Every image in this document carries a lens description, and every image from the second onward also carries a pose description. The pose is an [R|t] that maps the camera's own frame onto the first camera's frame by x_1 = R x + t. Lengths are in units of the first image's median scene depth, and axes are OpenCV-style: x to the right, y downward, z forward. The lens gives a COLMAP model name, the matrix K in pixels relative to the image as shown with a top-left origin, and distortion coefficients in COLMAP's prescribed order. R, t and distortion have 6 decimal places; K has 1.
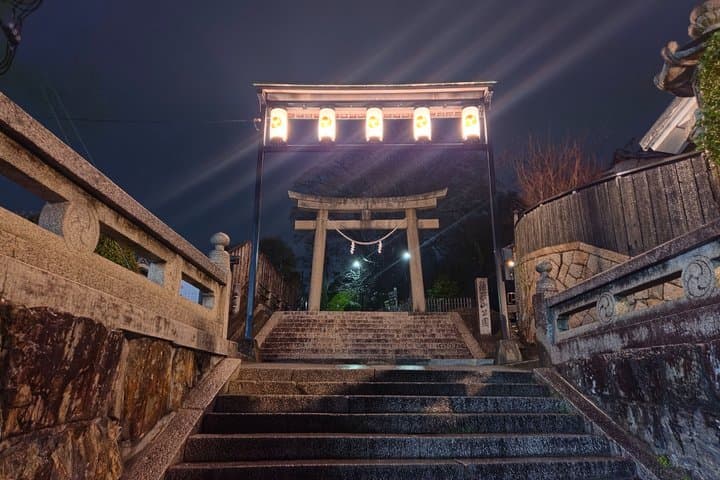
lens RADIAL K [[467.6, 0, 360.1], [0, 467.6, 262.3], [0, 0, 1]] dist [0.085977, -0.075522]
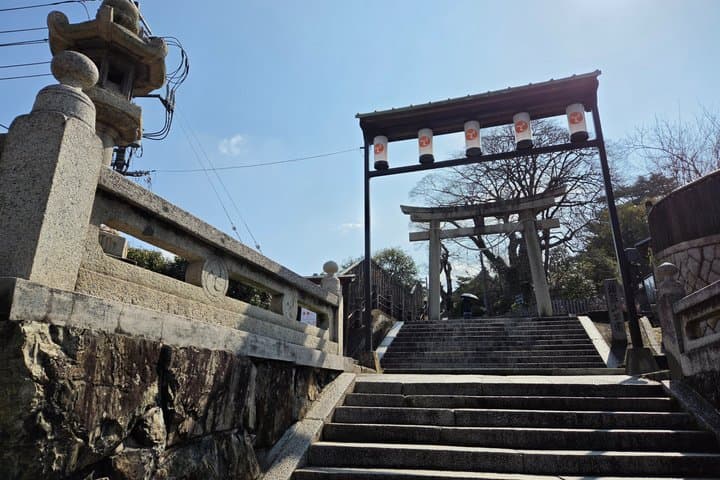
lens RADIAL K [[467.6, 0, 360.1], [0, 467.6, 262.3], [0, 0, 1]] dist [0.085977, -0.075522]
pose [[0.961746, -0.074659, -0.263572, 0.120030], [0.072151, 0.997209, -0.019199, -0.059392], [0.264270, -0.000552, 0.964449, -0.108829]]
